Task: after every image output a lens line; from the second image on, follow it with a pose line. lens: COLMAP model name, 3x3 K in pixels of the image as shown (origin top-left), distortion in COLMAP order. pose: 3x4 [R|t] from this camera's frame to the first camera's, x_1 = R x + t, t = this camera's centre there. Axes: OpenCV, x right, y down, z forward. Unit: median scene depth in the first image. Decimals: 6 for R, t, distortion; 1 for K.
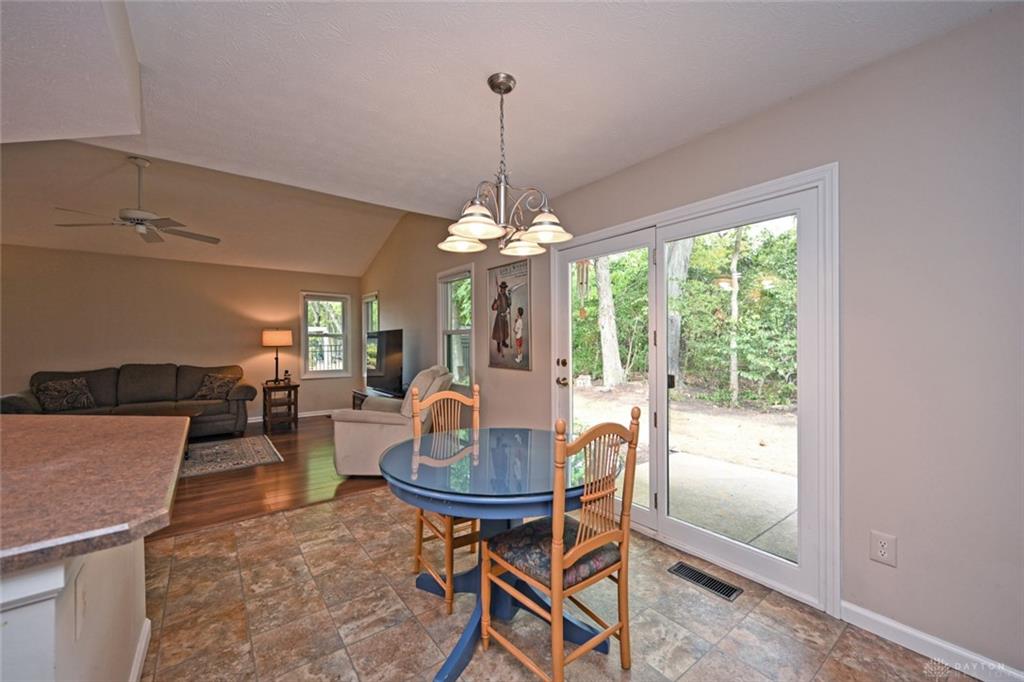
lens RADIAL K [[405.2, 0, 512.2], [0, 405.2, 343.0], [0, 0, 1]] dist [-0.001931, 0.000521]
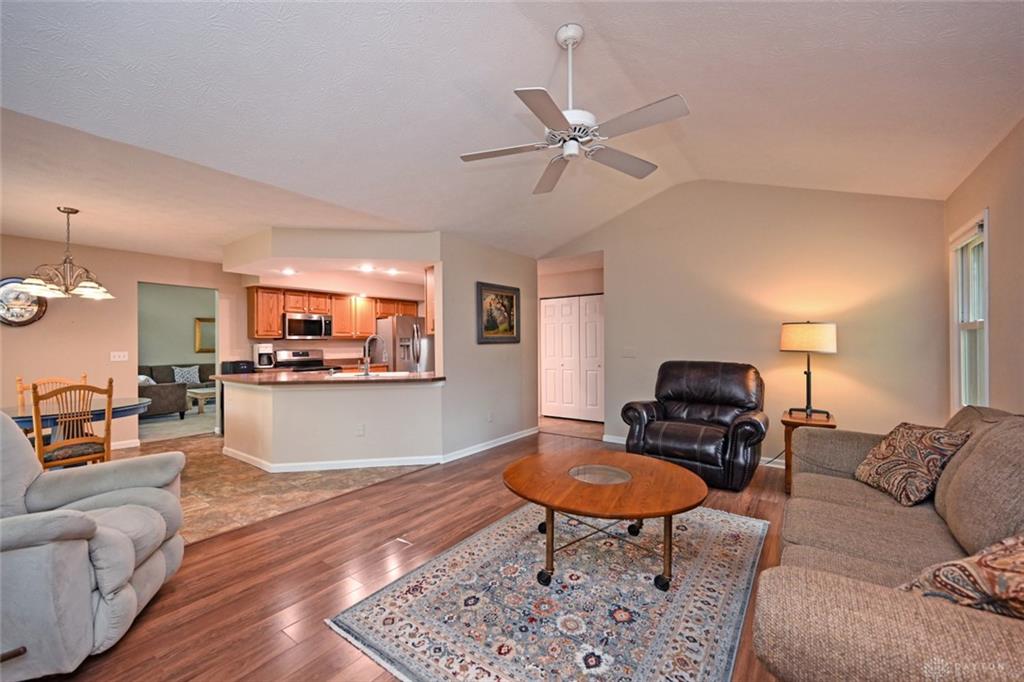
lens RADIAL K [[405.2, 0, 508.1], [0, 405.2, 345.3], [0, 0, 1]] dist [-0.001931, 0.000521]
pose [[-0.959214, 0.012197, -0.282419, -0.700979], [0.009360, 0.999891, 0.011395, -0.005943], [0.282527, 0.008287, -0.959223, 1.622926]]
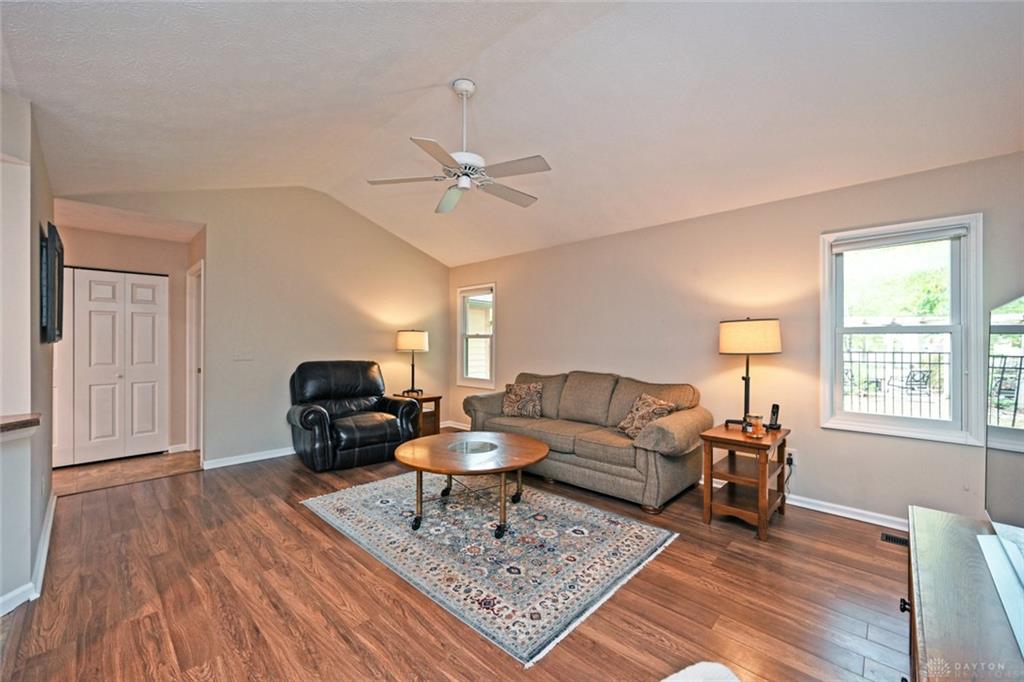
lens RADIAL K [[405.2, 0, 510.5], [0, 405.2, 341.7], [0, 0, 1]] dist [-0.001931, 0.000521]
pose [[0.163746, 0.001493, -0.986501, -0.226613], [-0.010148, 0.999948, -0.000172, -0.005698], [0.986450, 0.010039, 0.163752, 1.020636]]
